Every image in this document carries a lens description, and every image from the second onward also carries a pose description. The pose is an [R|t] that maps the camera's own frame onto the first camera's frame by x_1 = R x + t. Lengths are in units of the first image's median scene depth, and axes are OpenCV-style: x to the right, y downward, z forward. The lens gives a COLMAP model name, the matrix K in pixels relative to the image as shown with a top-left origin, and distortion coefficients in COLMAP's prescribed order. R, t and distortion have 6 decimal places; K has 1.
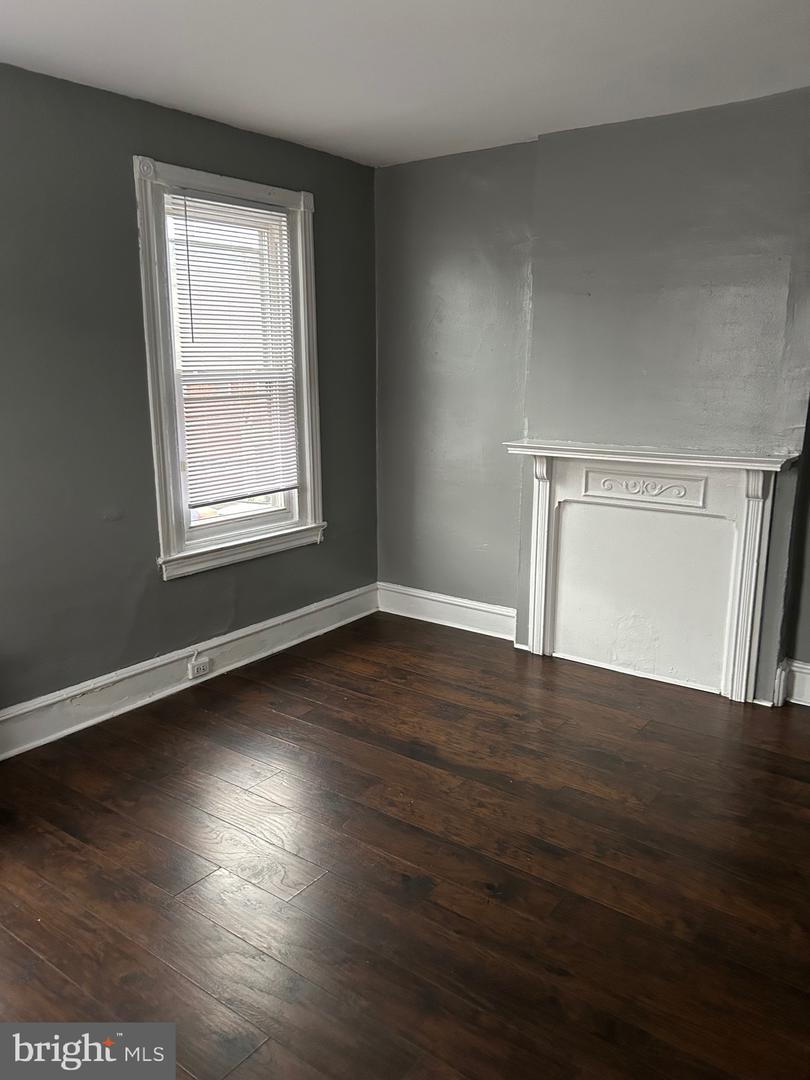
lens RADIAL K [[816.7, 0, 357.2], [0, 816.7, 560.1], [0, 0, 1]] dist [0.050680, -0.066785]
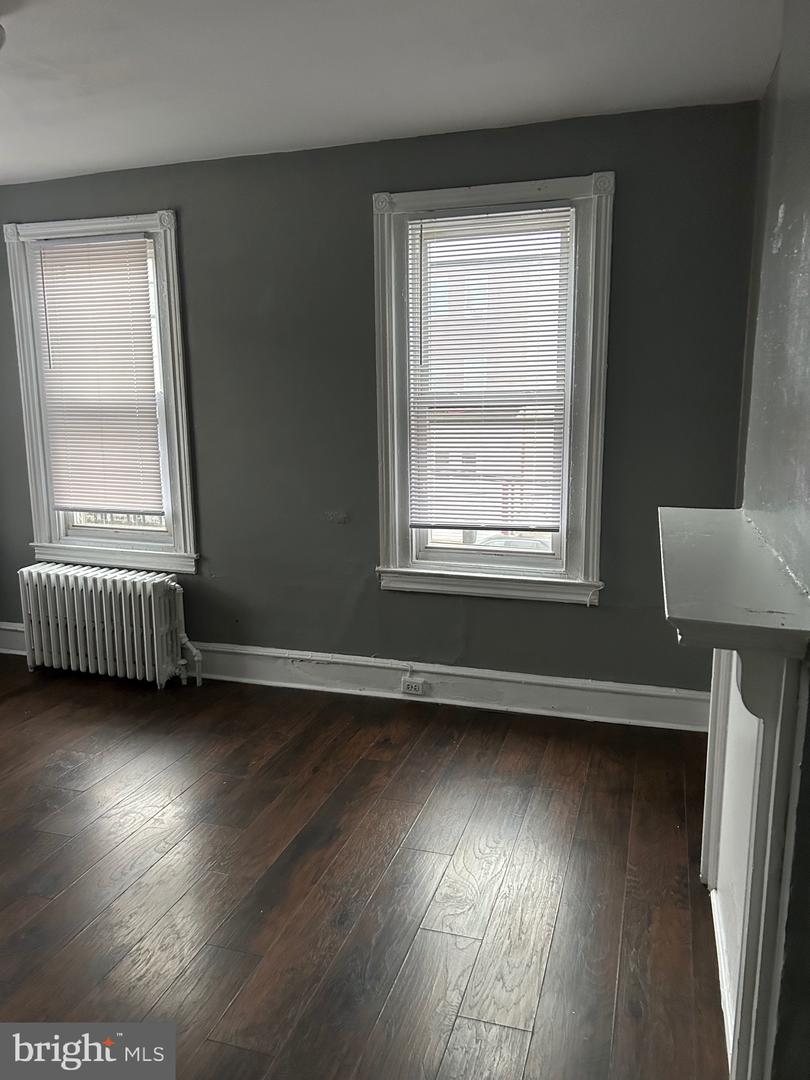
lens RADIAL K [[816.7, 0, 408.9], [0, 816.7, 545.1], [0, 0, 1]] dist [0.050680, -0.066785]
pose [[0.349029, 0.187609, -0.918140, 0.700016], [-0.209981, 0.970500, 0.118484, -0.154918], [0.913283, 0.151438, 0.378127, 0.599305]]
